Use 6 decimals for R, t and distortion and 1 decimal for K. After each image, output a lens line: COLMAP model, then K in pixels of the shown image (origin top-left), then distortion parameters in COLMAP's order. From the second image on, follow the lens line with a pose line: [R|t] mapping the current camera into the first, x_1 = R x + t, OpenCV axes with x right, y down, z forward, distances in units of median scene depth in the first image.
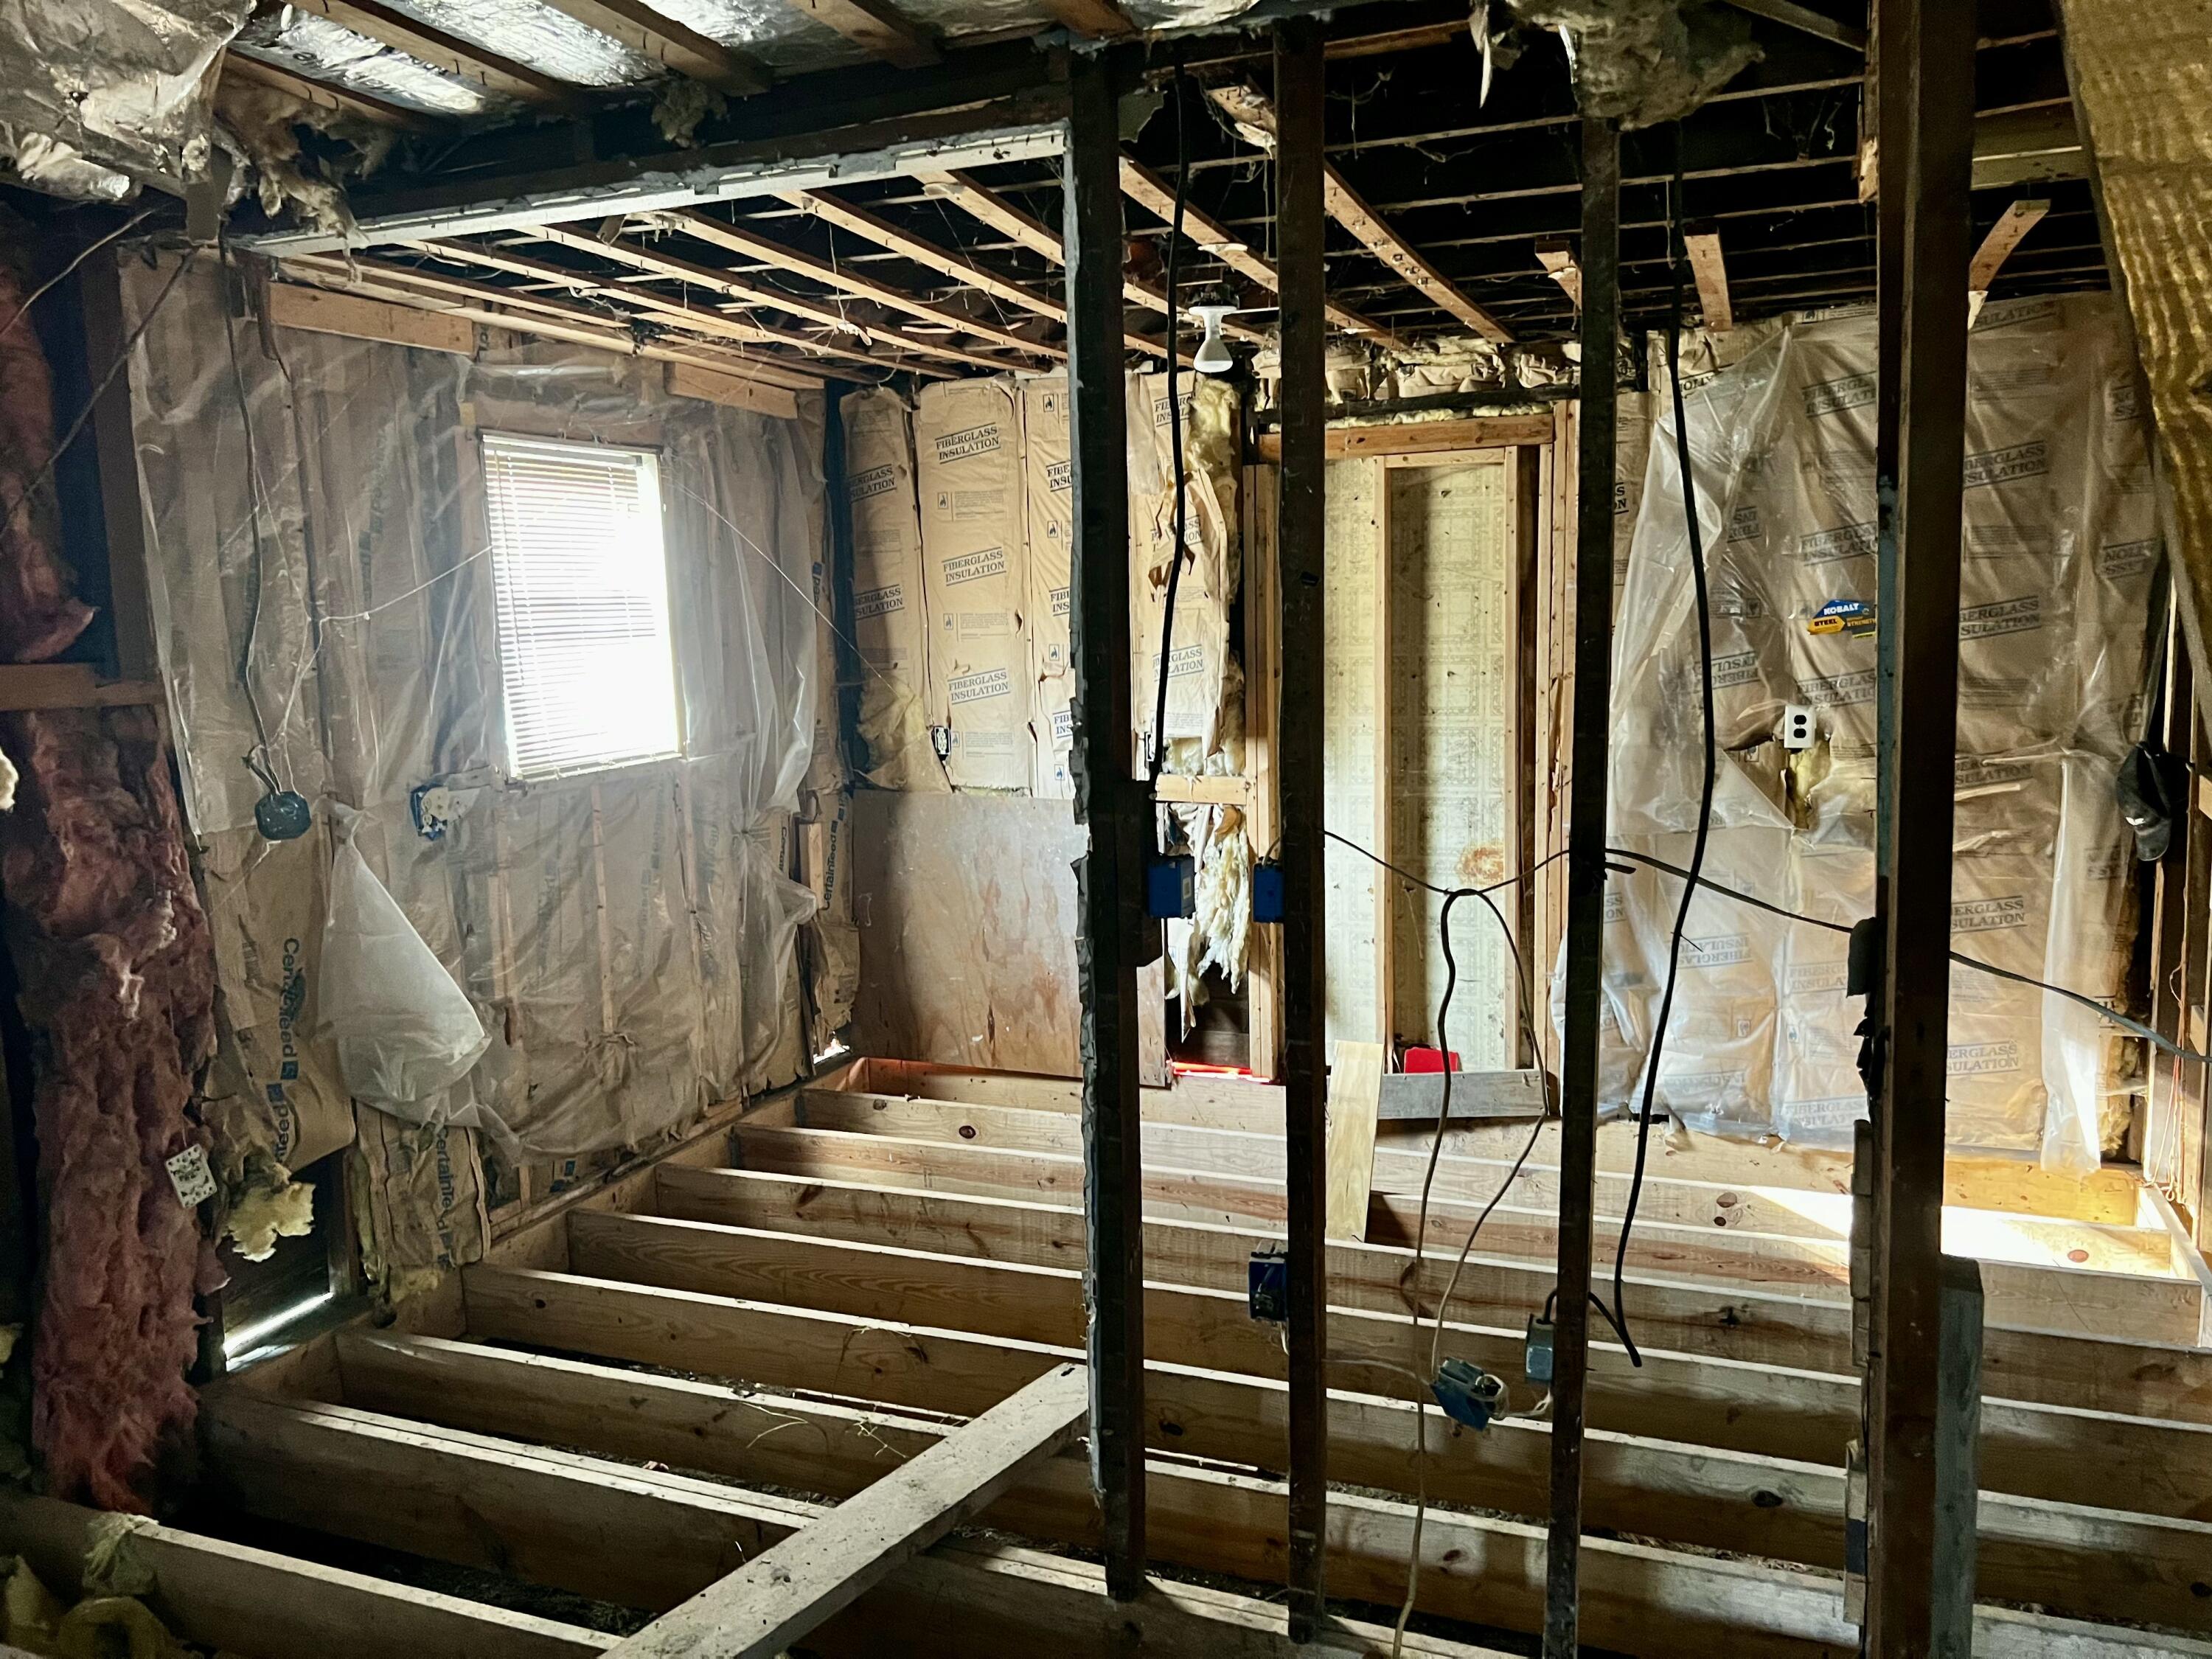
lens RADIAL K [[1669.9, 0, 1106.0], [0, 1669.9, 829.5], [0, 0, 1]] dist [0.047033, -0.063499]
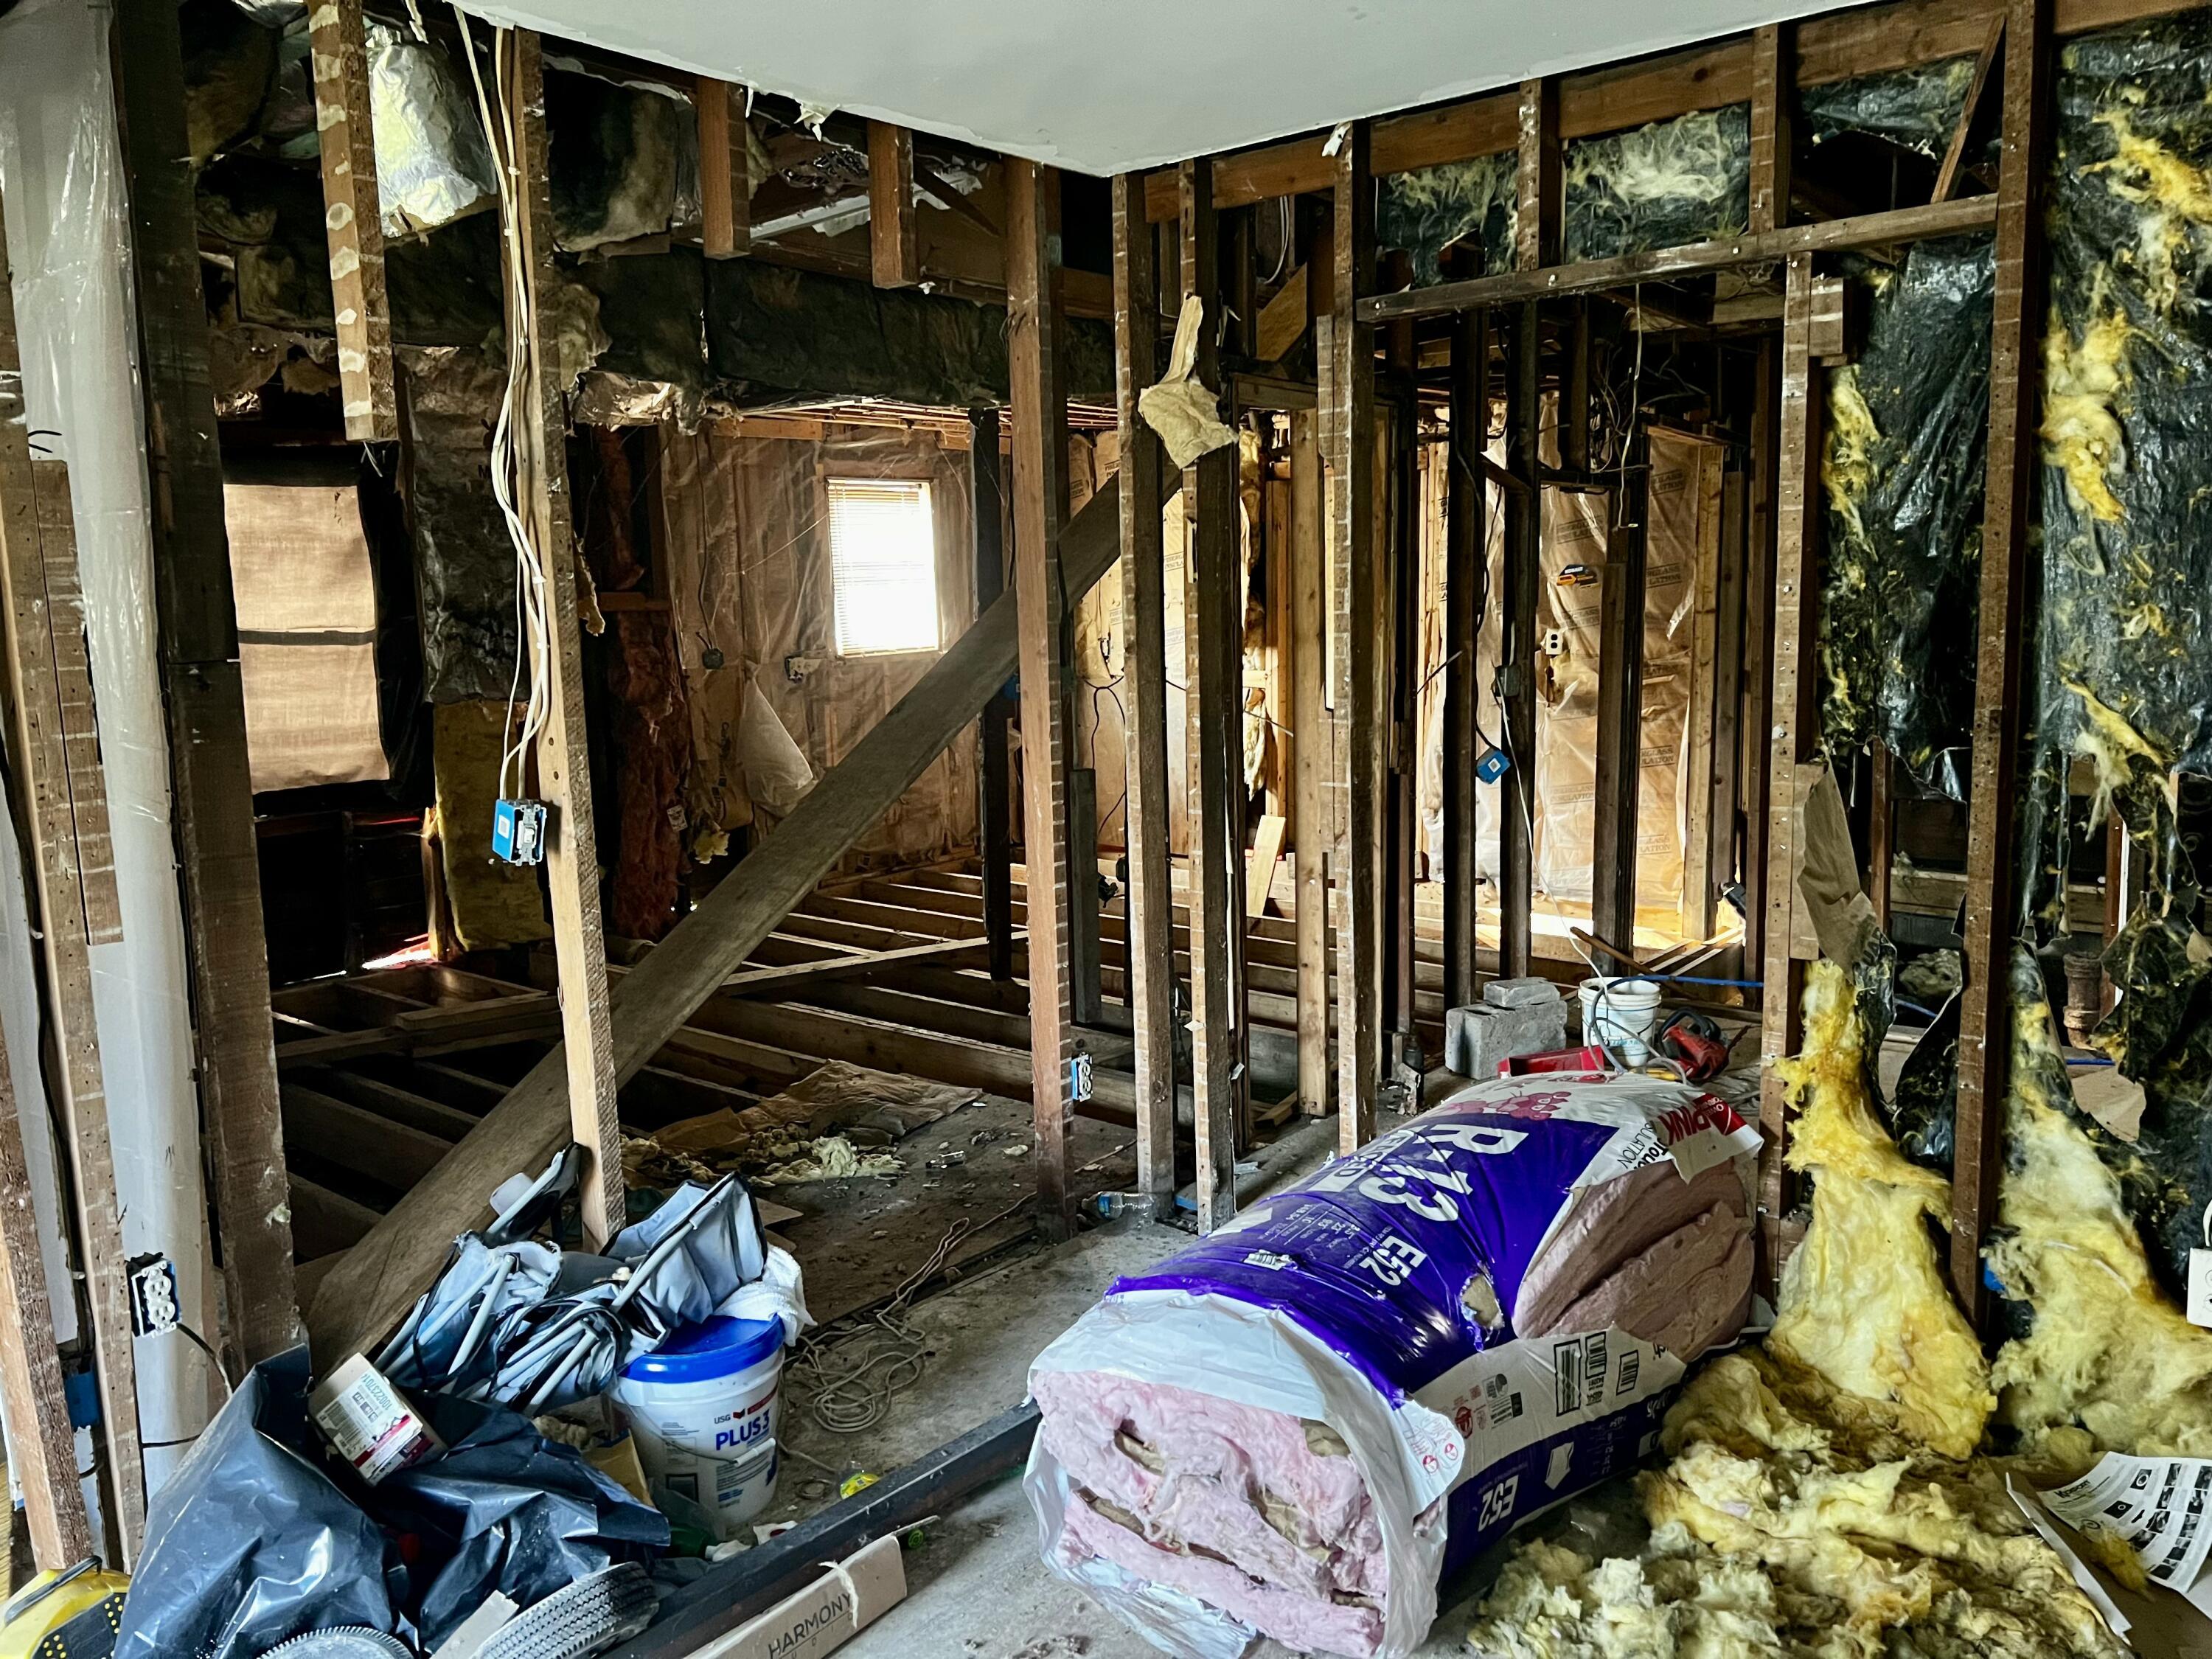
lens RADIAL K [[1646.4, 0, 1106.0], [0, 1646.4, 829.5], [0, 0, 1]] dist [0.084481, -0.147157]
pose [[0.953756, 0.050708, -0.296274, 0.522647], [-0.041297, 0.998426, 0.037940, 0.086258], [0.297731, -0.023950, 0.954349, -0.746859]]
